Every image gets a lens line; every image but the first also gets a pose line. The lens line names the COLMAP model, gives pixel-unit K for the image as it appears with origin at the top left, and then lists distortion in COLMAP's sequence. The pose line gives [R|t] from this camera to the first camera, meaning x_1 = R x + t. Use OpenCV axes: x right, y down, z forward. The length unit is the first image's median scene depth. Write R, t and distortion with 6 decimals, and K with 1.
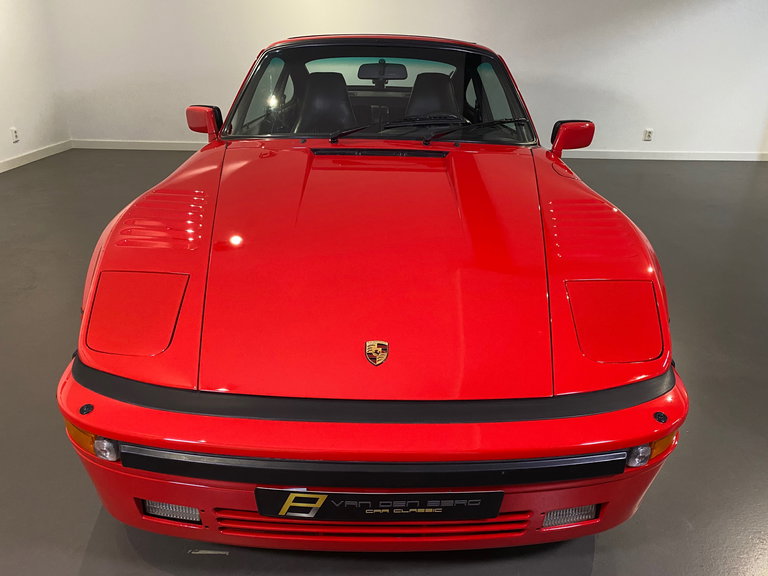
lens RADIAL K [[585.6, 0, 386.9], [0, 585.6, 292.7], [0, 0, 1]] dist [0.041080, -0.038395]
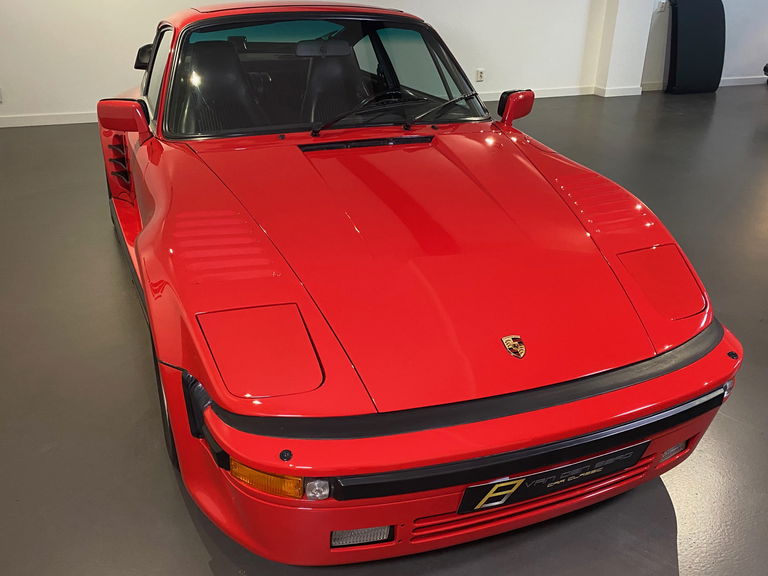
lens RADIAL K [[712.6, 0, 384.0], [0, 712.6, 286.8], [0, 0, 1]] dist [0.014621, 0.000000]
pose [[0.931267, -0.154911, 0.329765, -0.682034], [0.142214, 0.987864, 0.062444, -0.128482], [-0.335436, -0.011255, 0.941996, -0.171882]]
